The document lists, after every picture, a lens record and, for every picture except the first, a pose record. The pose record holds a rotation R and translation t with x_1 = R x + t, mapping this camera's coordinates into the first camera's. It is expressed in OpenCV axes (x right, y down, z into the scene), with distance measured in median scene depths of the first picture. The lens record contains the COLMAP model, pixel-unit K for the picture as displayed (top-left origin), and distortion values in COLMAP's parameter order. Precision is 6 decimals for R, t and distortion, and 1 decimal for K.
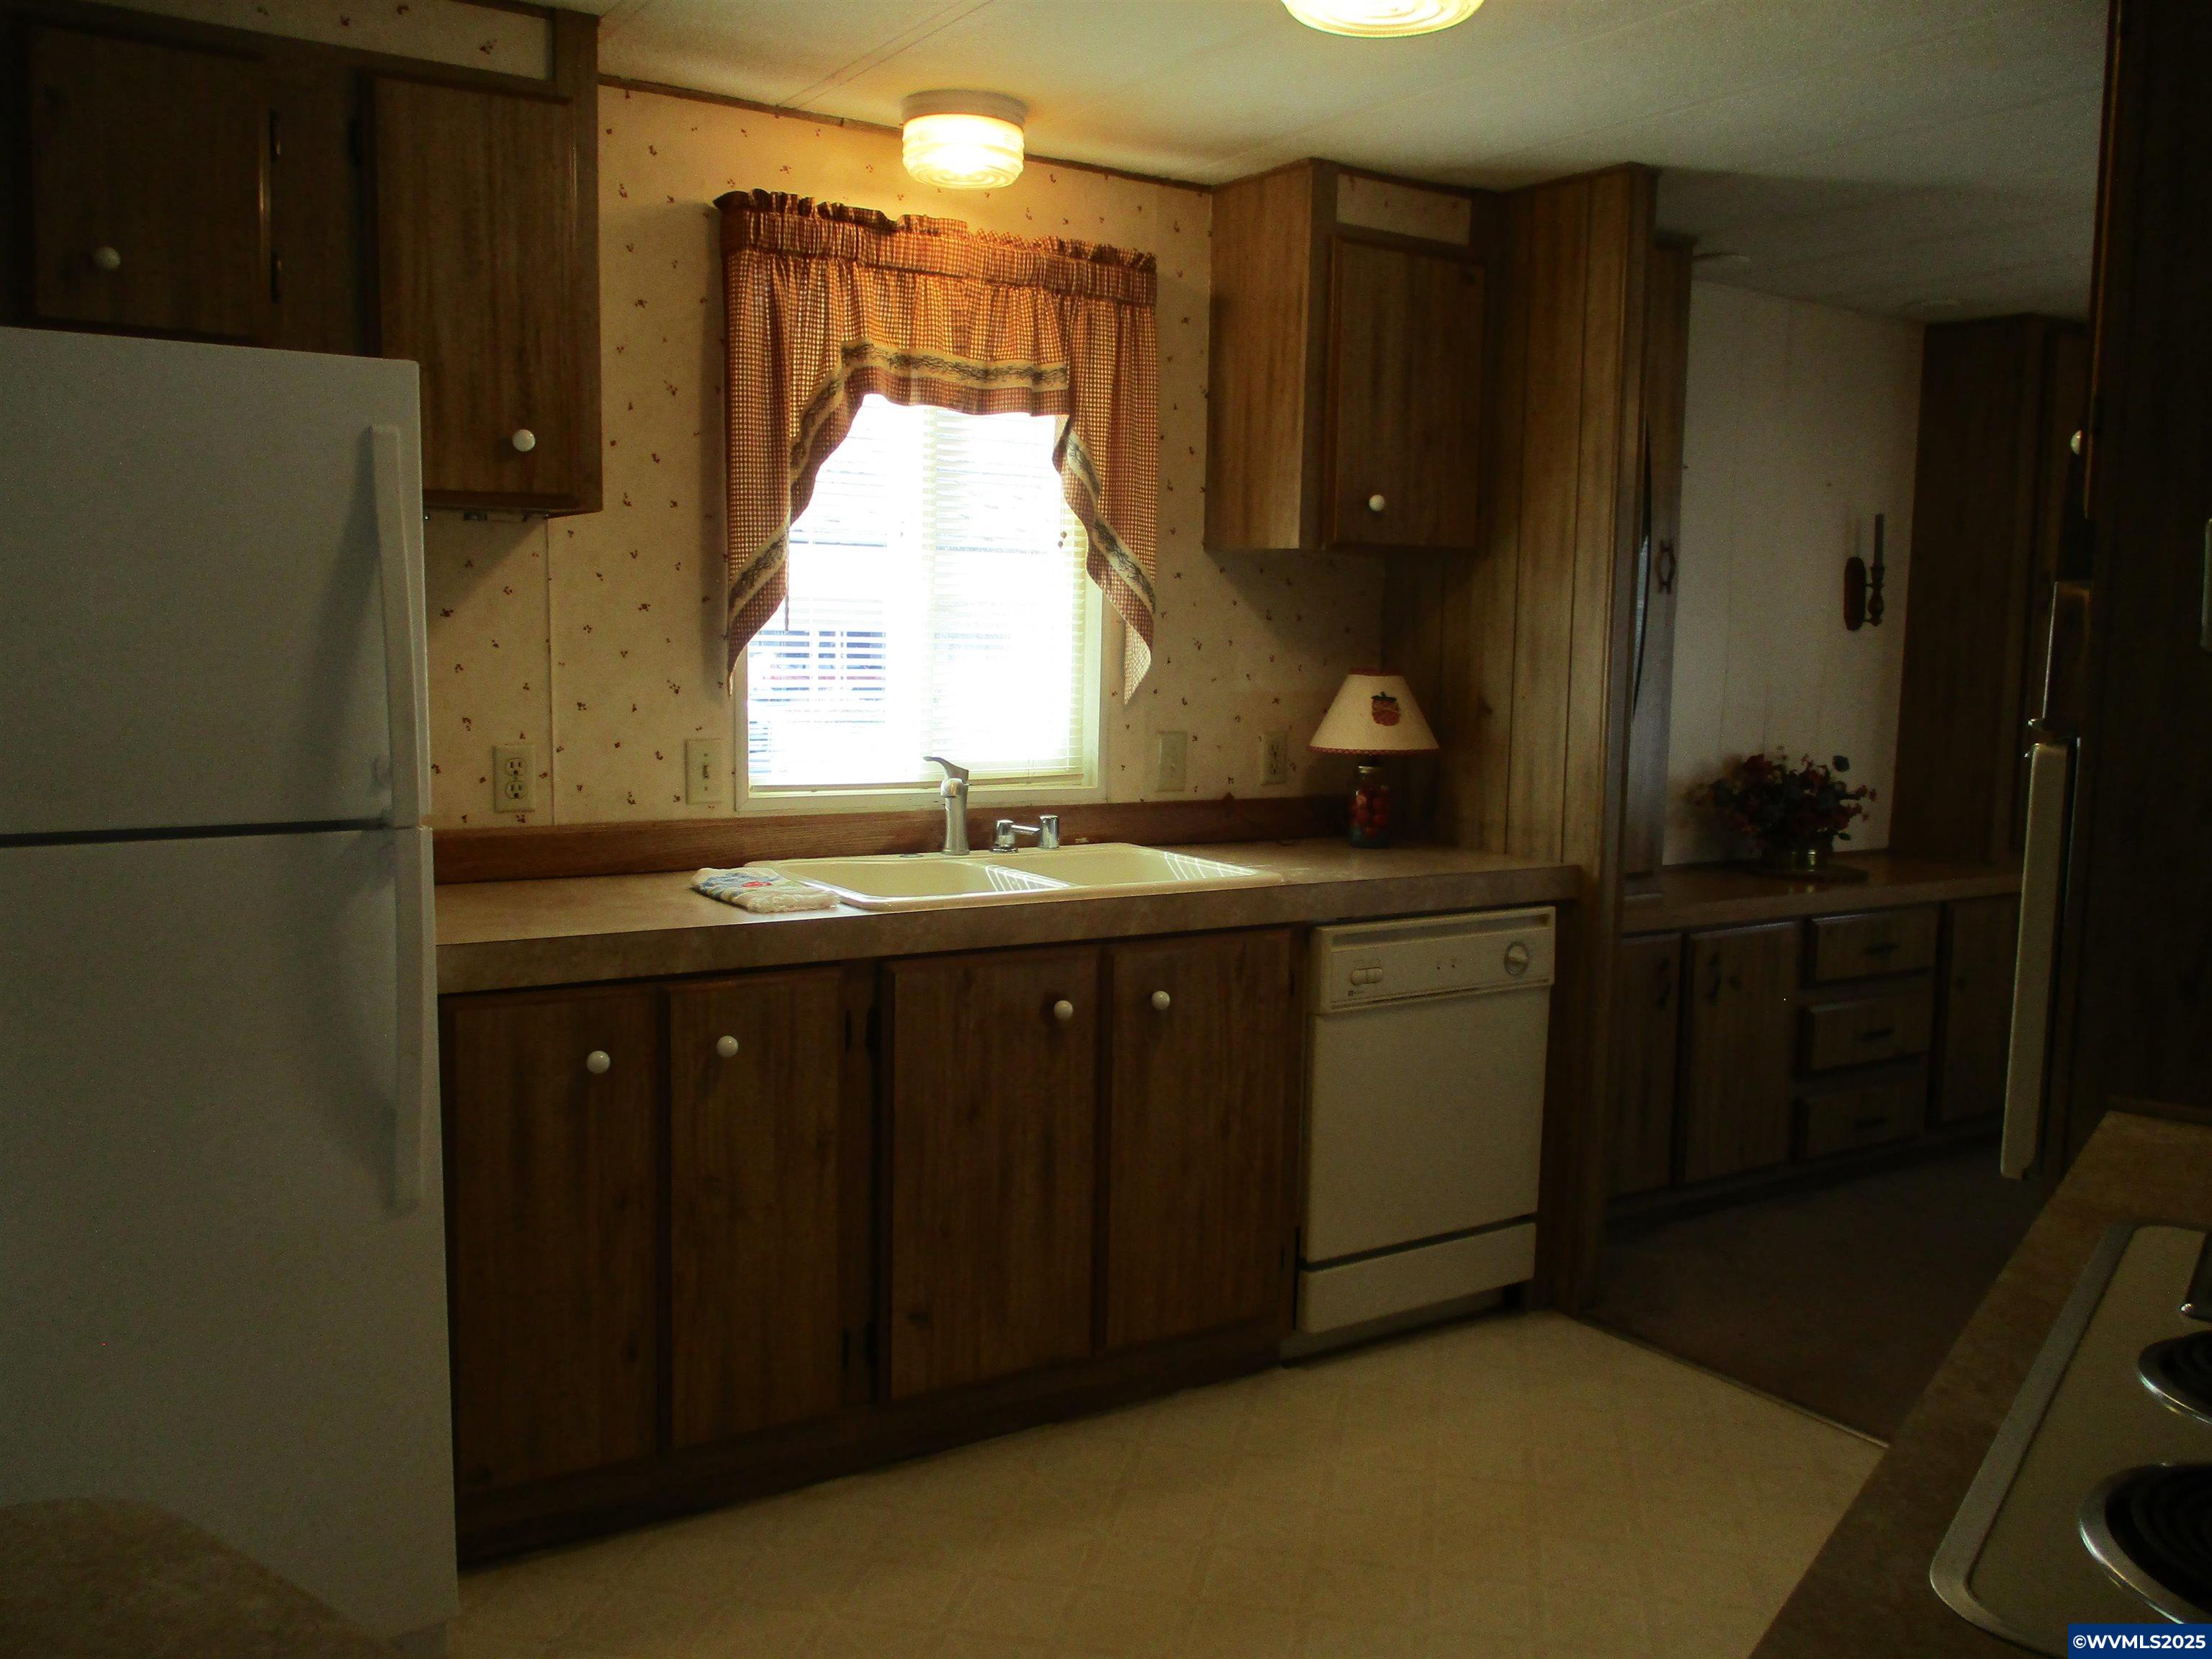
lens RADIAL K [[1842.0, 0, 1115.5], [0, 1842.0, 830.9], [0, 0, 1]] dist [-0.033014, 0.008893]
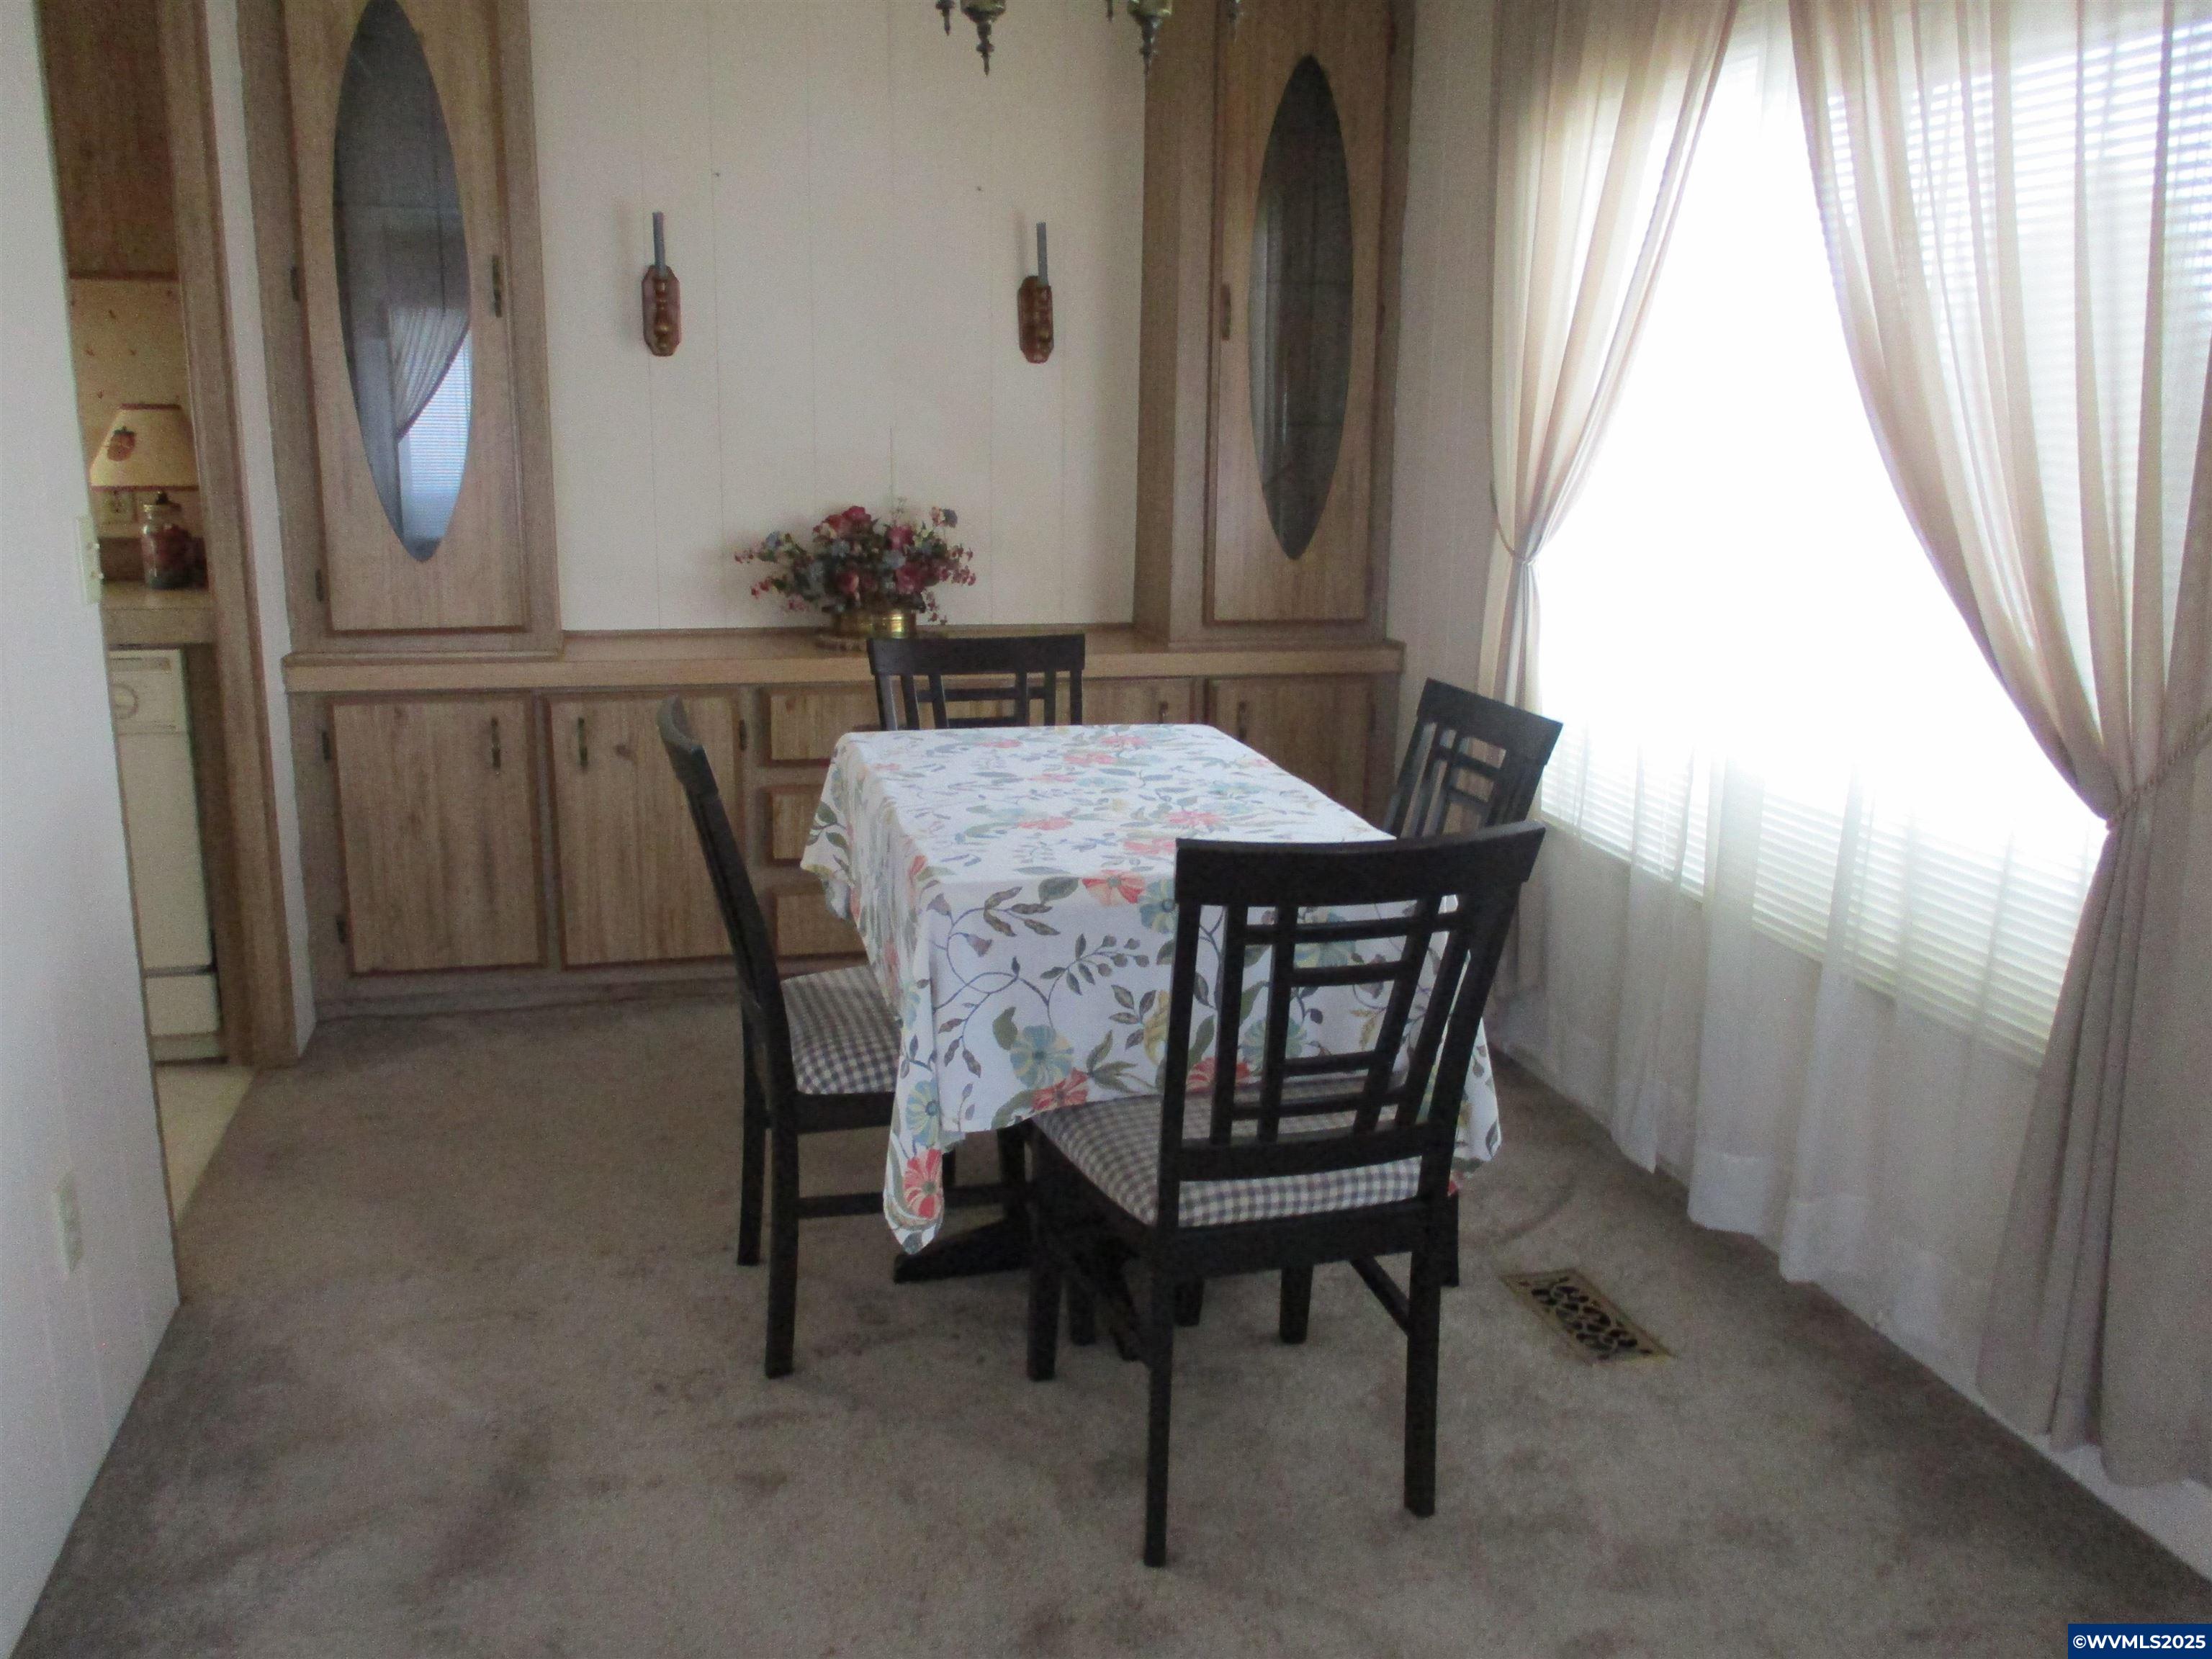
lens RADIAL K [[1842.0, 0, 1115.5], [0, 1842.0, 830.9], [0, 0, 1]] dist [-0.033014, 0.008893]
pose [[0.950106, 0.066977, -0.304652, 1.037938], [-0.031650, 0.992335, 0.119458, 0.005401], [0.310318, -0.103855, 0.944943, 0.252120]]
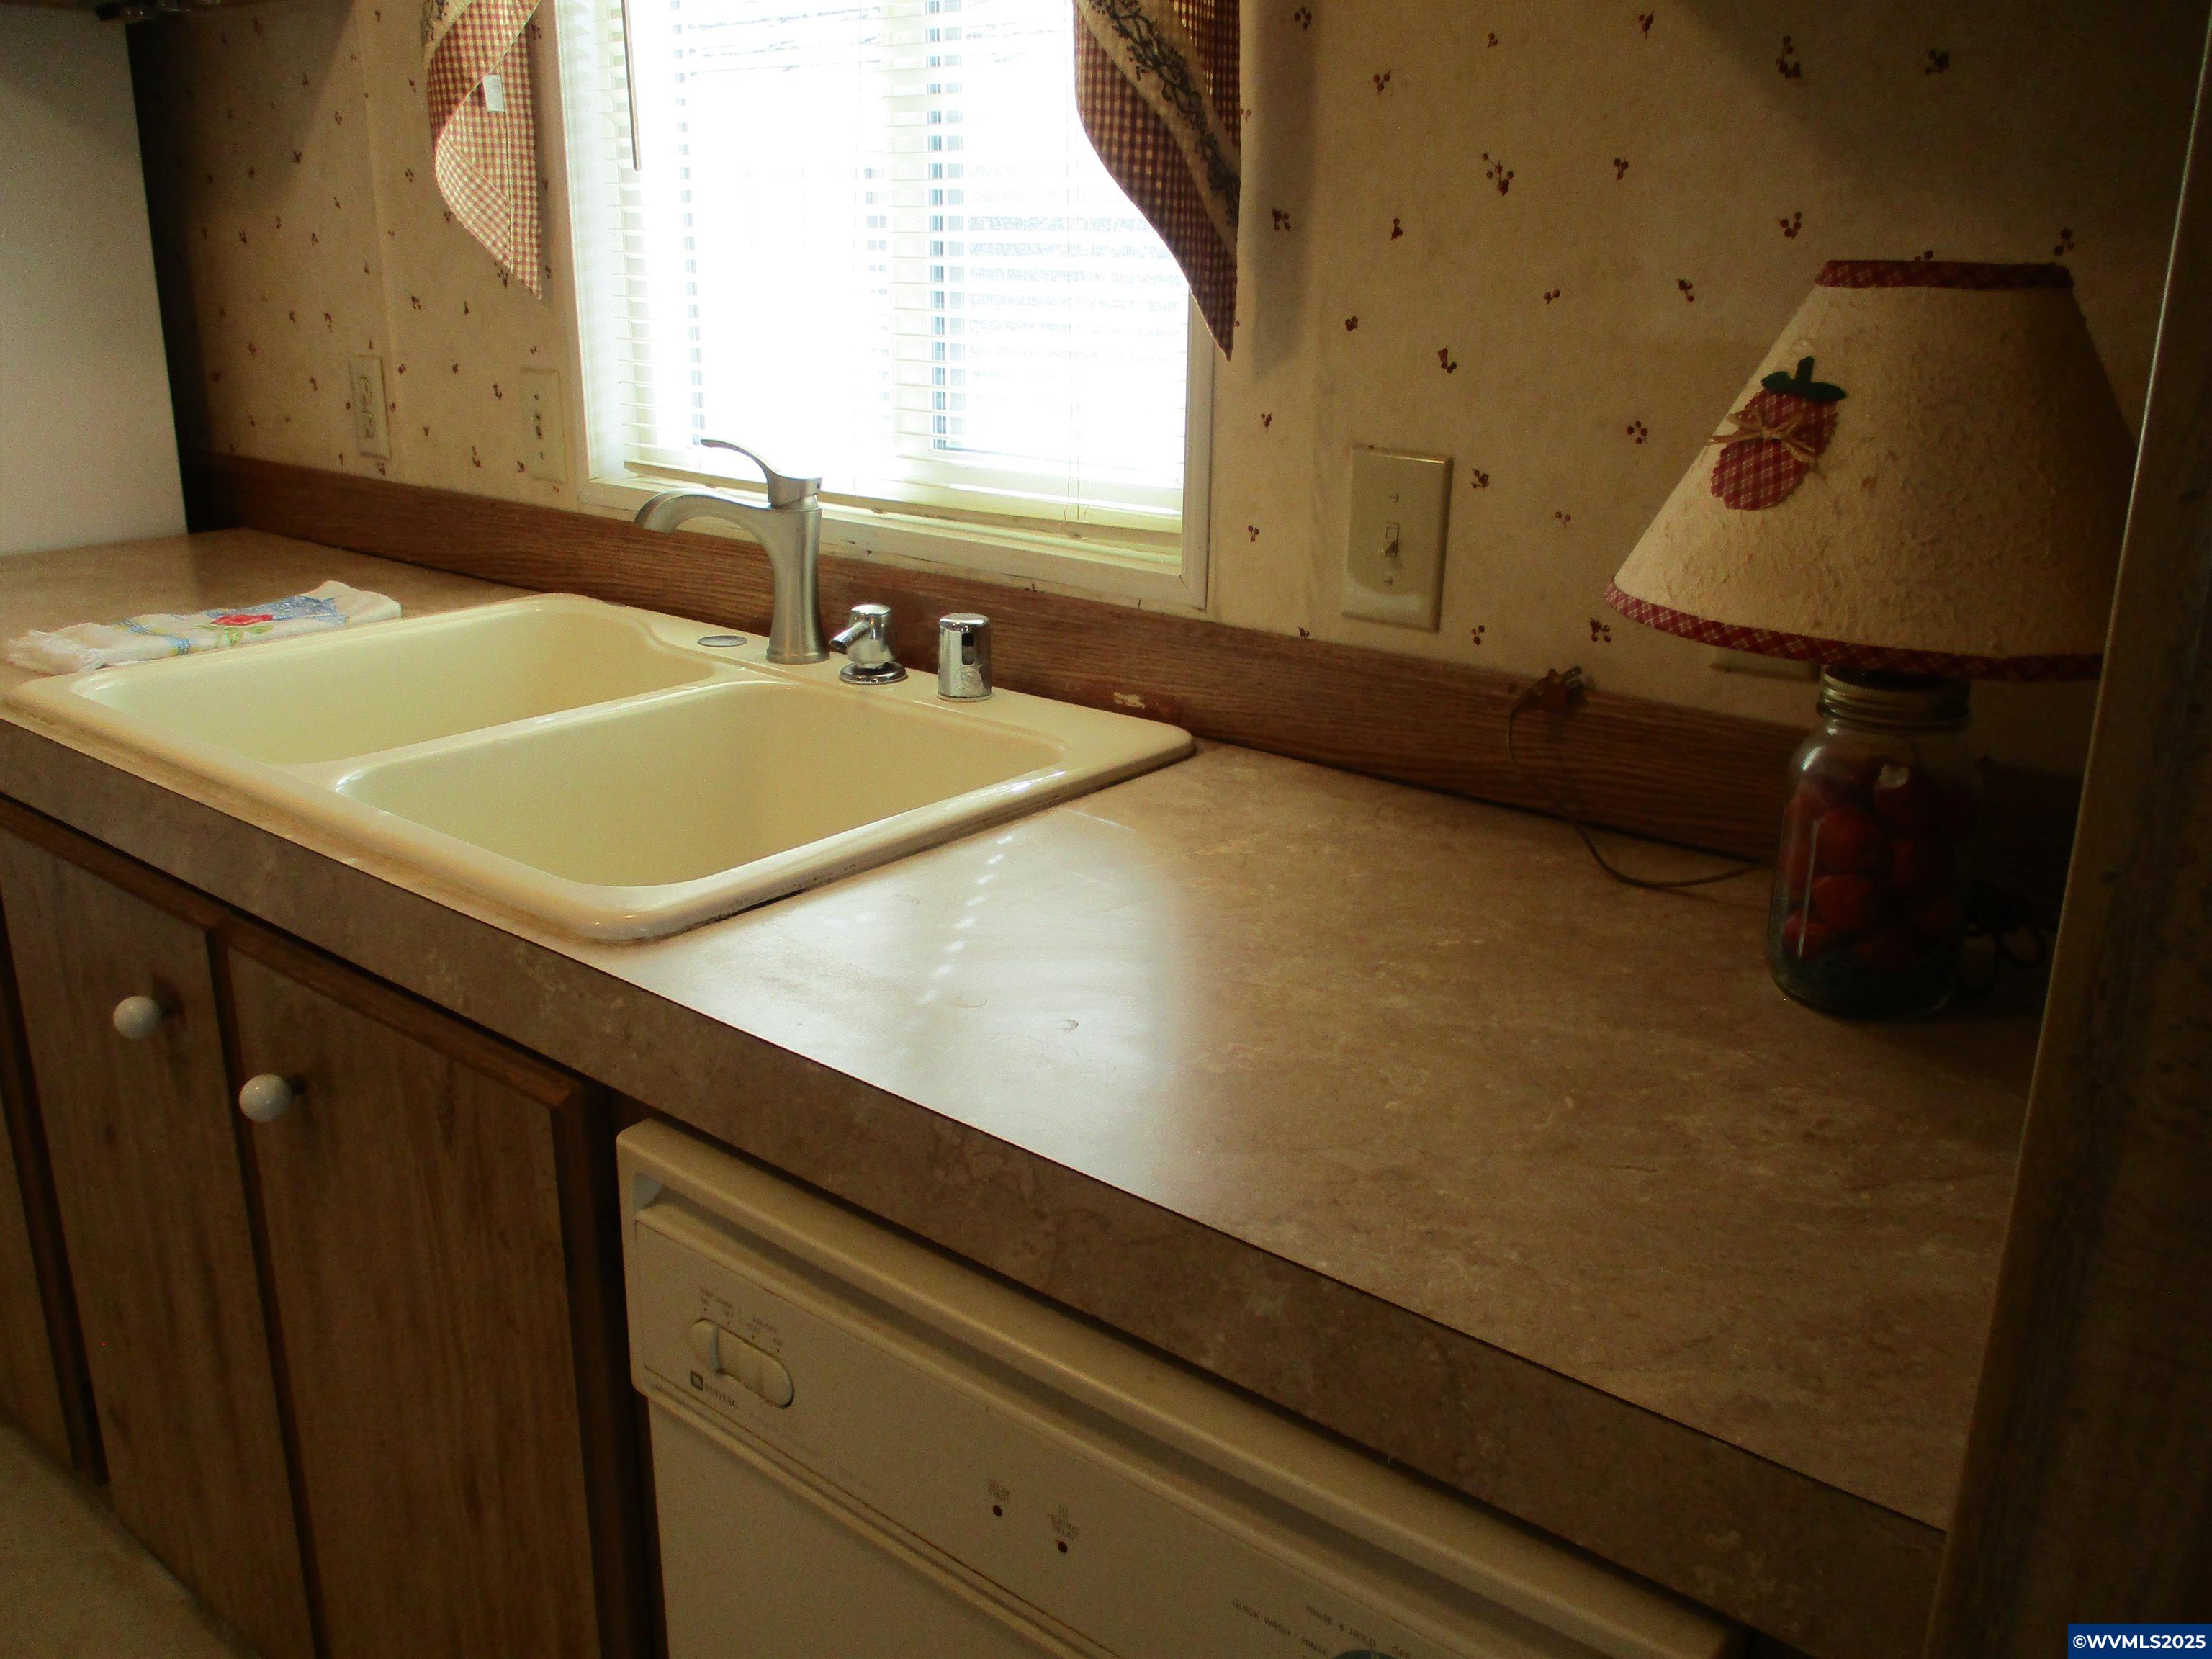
lens RADIAL K [[1842.0, 0, 1115.5], [0, 1842.0, 830.9], [0, 0, 1]] dist [-0.033014, 0.008893]
pose [[0.303495, 0.279422, -0.910941, 0.372845], [-0.112829, 0.959847, 0.256833, -0.073973], [0.946129, 0.024834, 0.322836, 0.925742]]
